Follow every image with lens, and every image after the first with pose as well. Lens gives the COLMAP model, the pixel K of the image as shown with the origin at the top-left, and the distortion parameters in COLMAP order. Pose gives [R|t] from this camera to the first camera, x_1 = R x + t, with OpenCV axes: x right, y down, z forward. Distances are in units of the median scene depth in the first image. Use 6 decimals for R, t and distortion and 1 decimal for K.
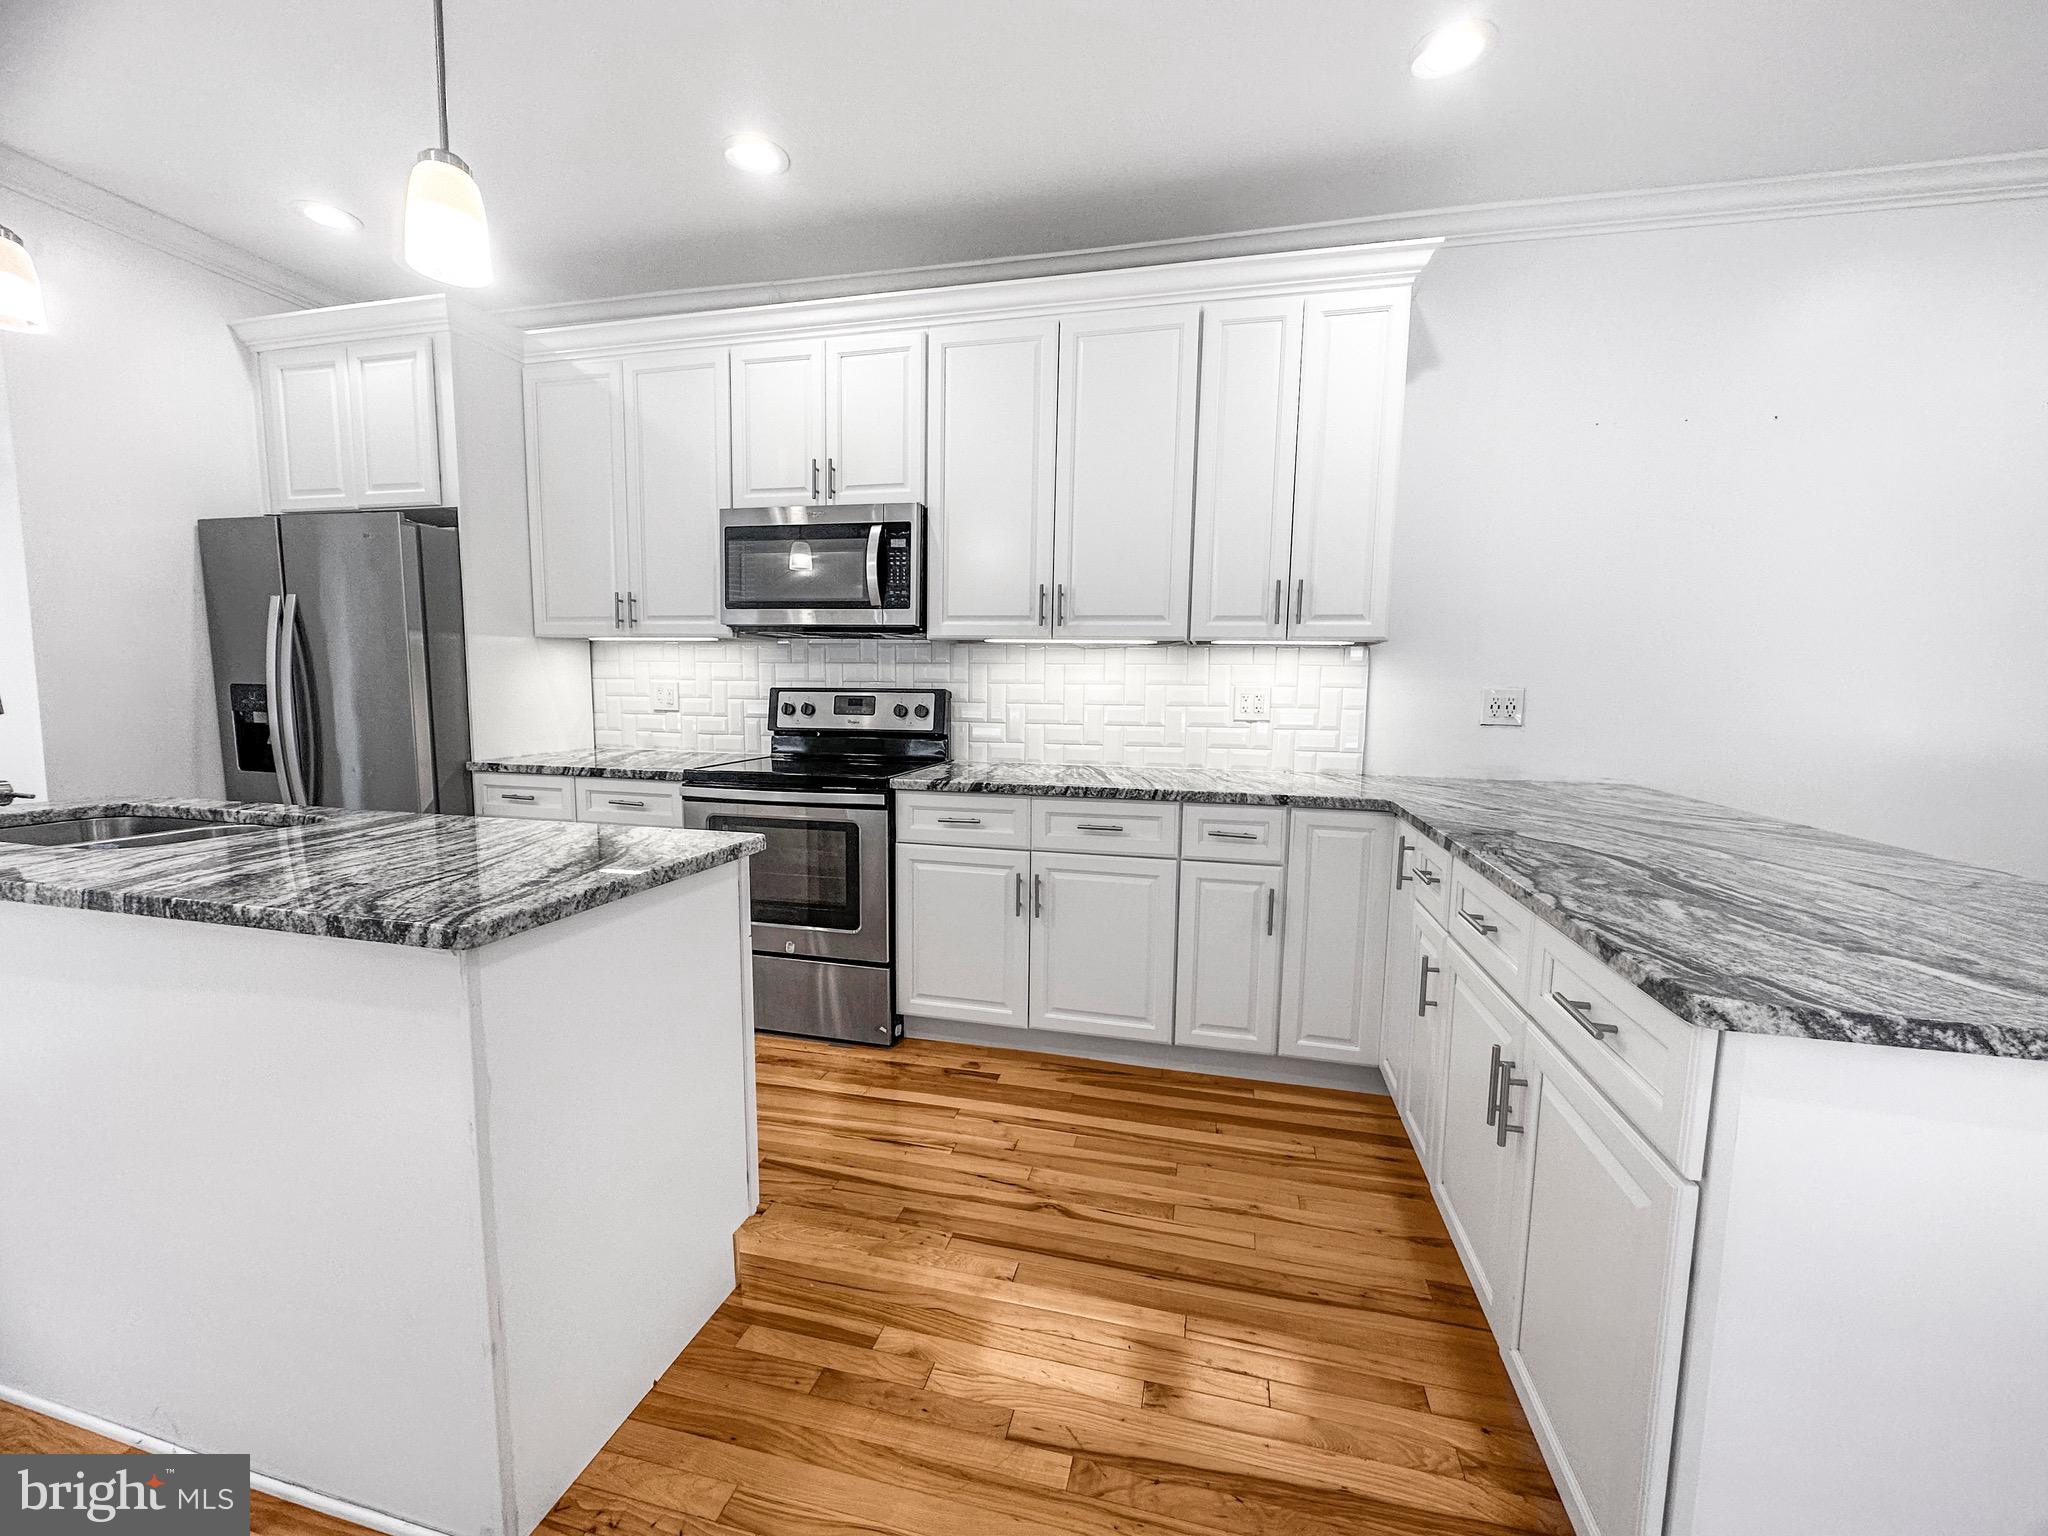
lens RADIAL K [[818.3, 0, 1033.9], [0, 818.3, 770.3], [0, 0, 1]] dist [-0.001585, -0.000074]
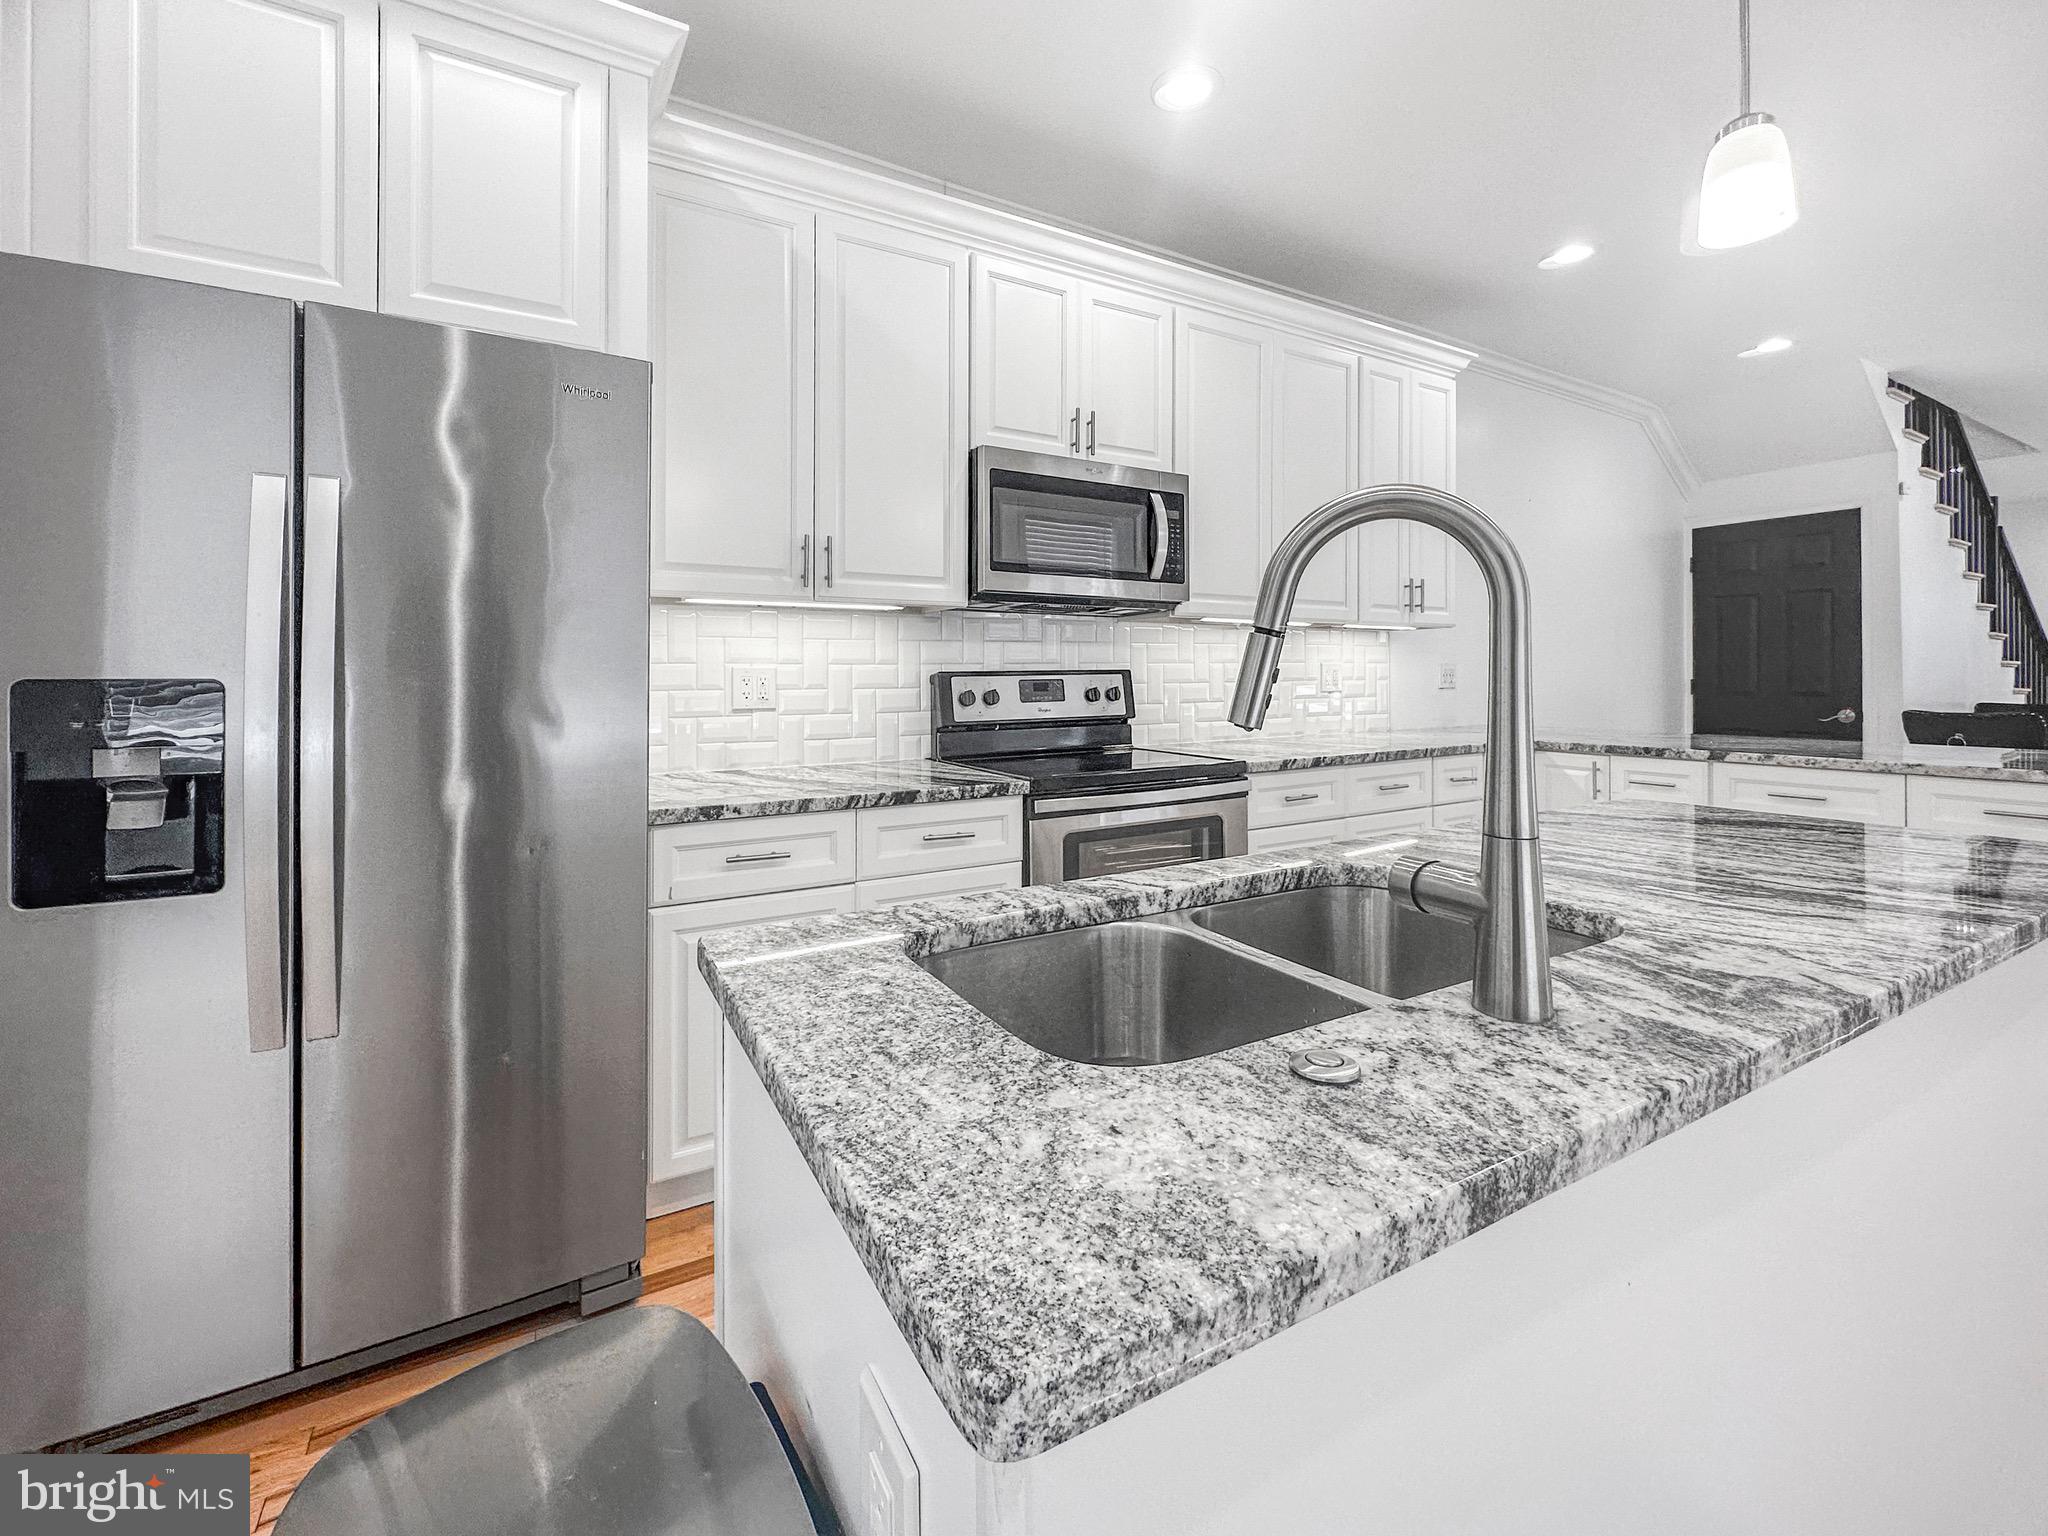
lens RADIAL K [[844.4, 0, 1016.7], [0, 844.4, 670.3], [0, 0, 1]] dist [-0.000009, 0.000003]
pose [[0.736130, -0.013723, 0.676701, -0.958279], [0.089678, 0.992957, -0.077417, -0.040095], [-0.670873, 0.117674, 0.732176, 0.431442]]
